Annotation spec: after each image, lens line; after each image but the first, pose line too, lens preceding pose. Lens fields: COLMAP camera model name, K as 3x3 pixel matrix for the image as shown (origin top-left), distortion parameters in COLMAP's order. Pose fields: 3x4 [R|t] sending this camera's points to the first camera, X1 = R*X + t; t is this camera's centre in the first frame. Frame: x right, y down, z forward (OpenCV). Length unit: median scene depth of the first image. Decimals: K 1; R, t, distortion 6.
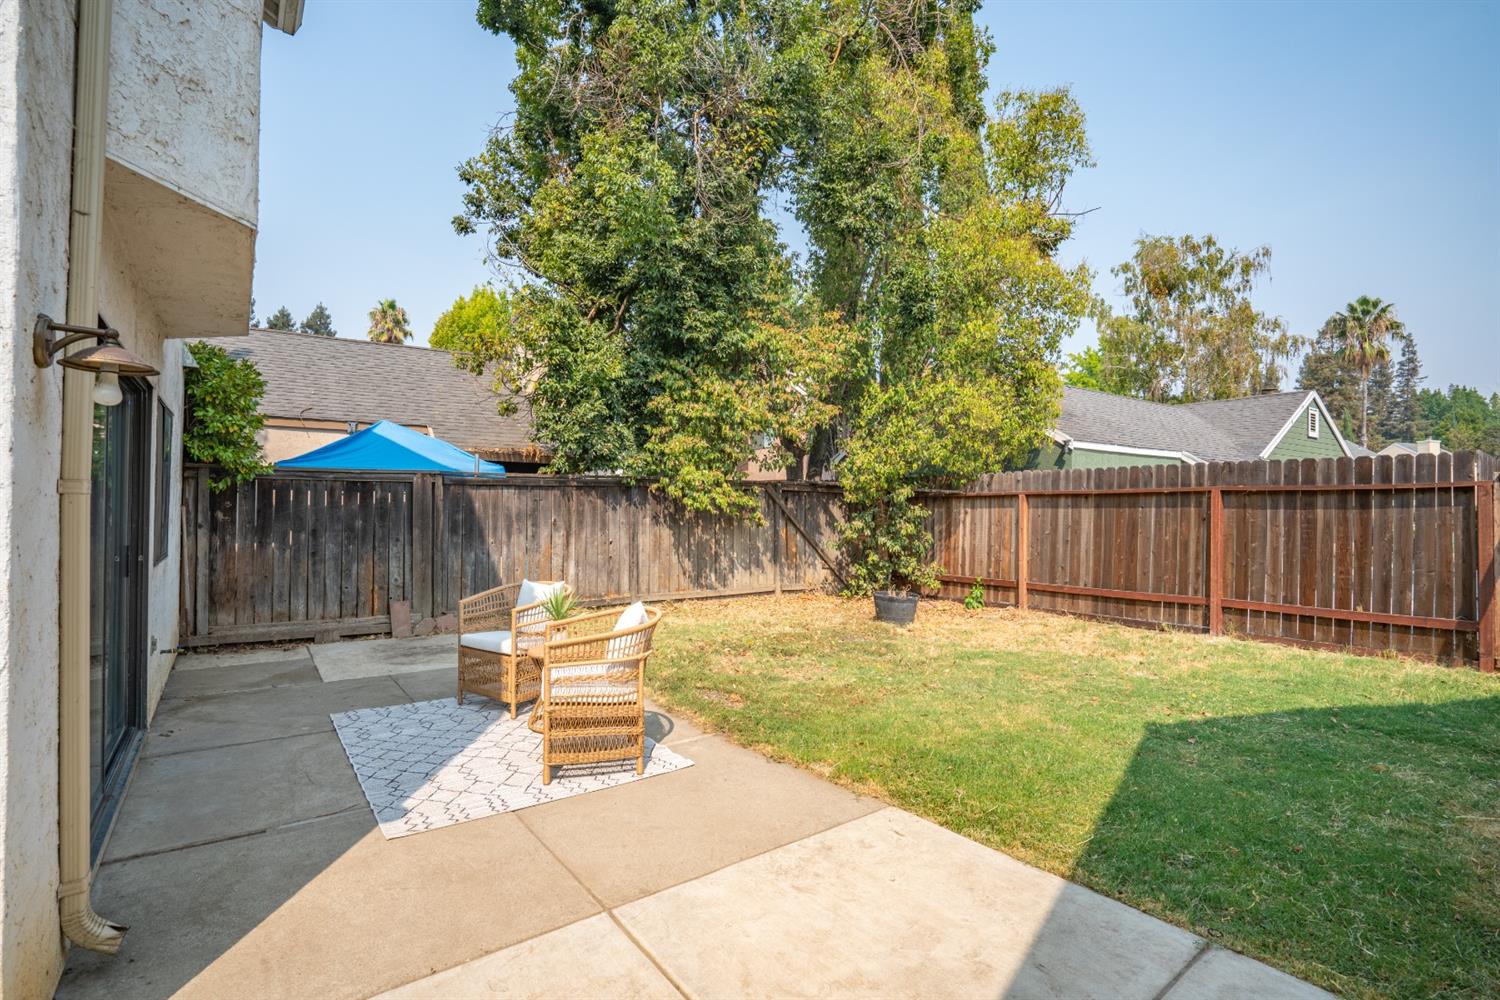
lens RADIAL K [[695.4, 0, 743.0], [0, 695.4, 501.2], [0, 0, 1]] dist [-0.068828, 0.032403]
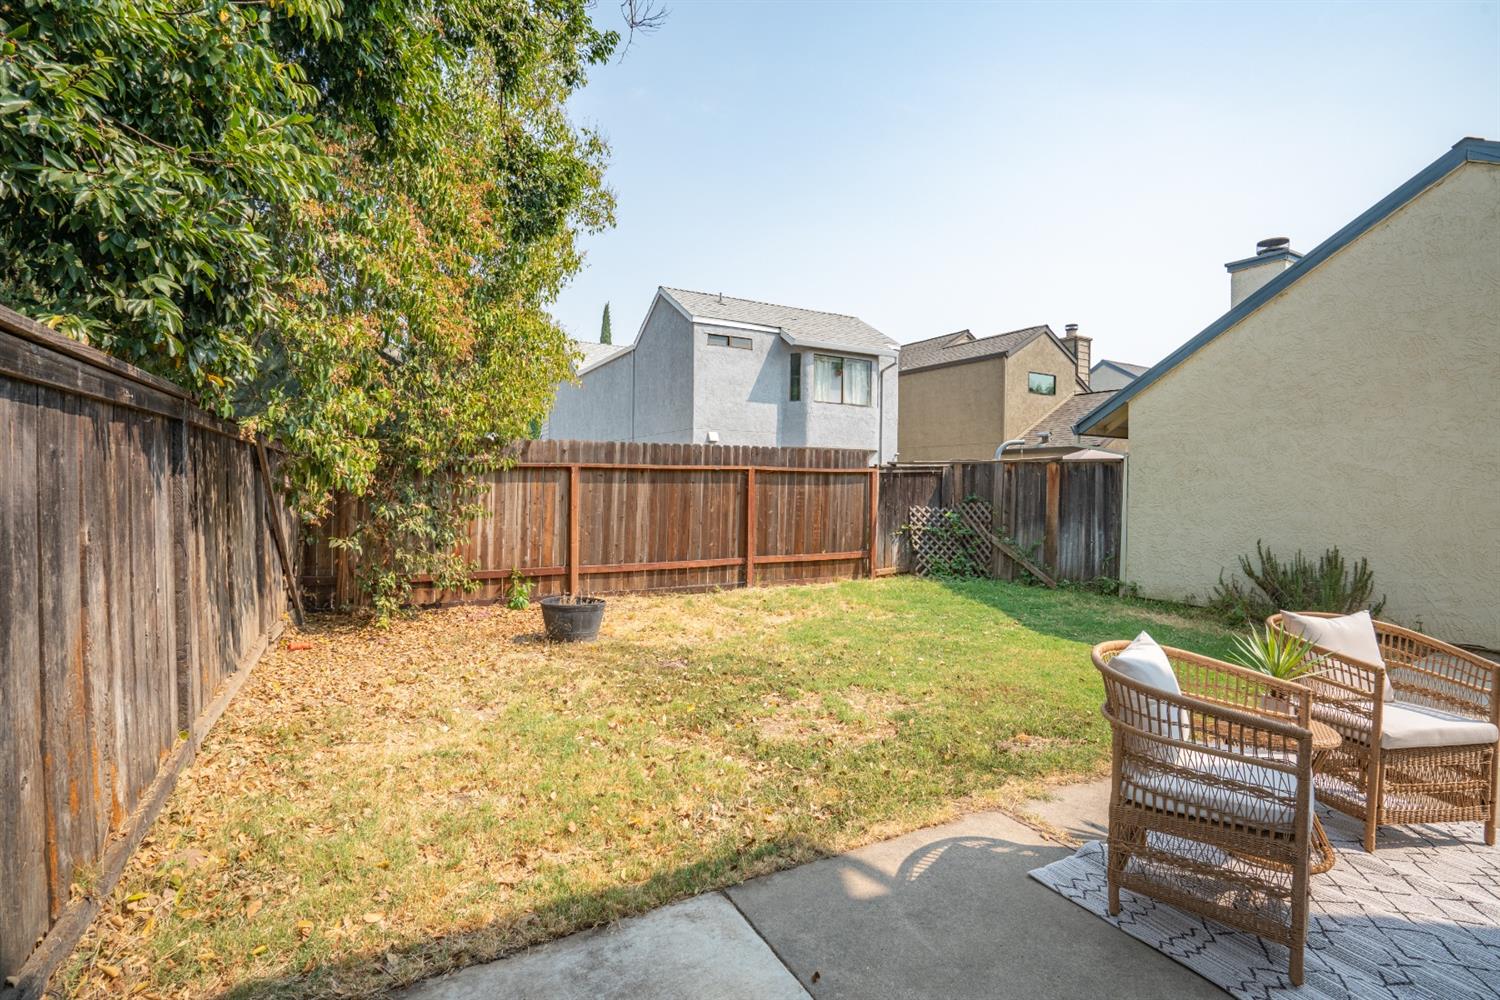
lens RADIAL K [[695.4, 0, 743.0], [0, 695.4, 501.2], [0, 0, 1]] dist [-0.068828, 0.032403]
pose [[0.154824, -0.025577, 0.987611, -0.466771], [-0.018409, 0.999417, 0.028769, 0.004740], [-0.987770, -0.022635, 0.154263, 0.714669]]
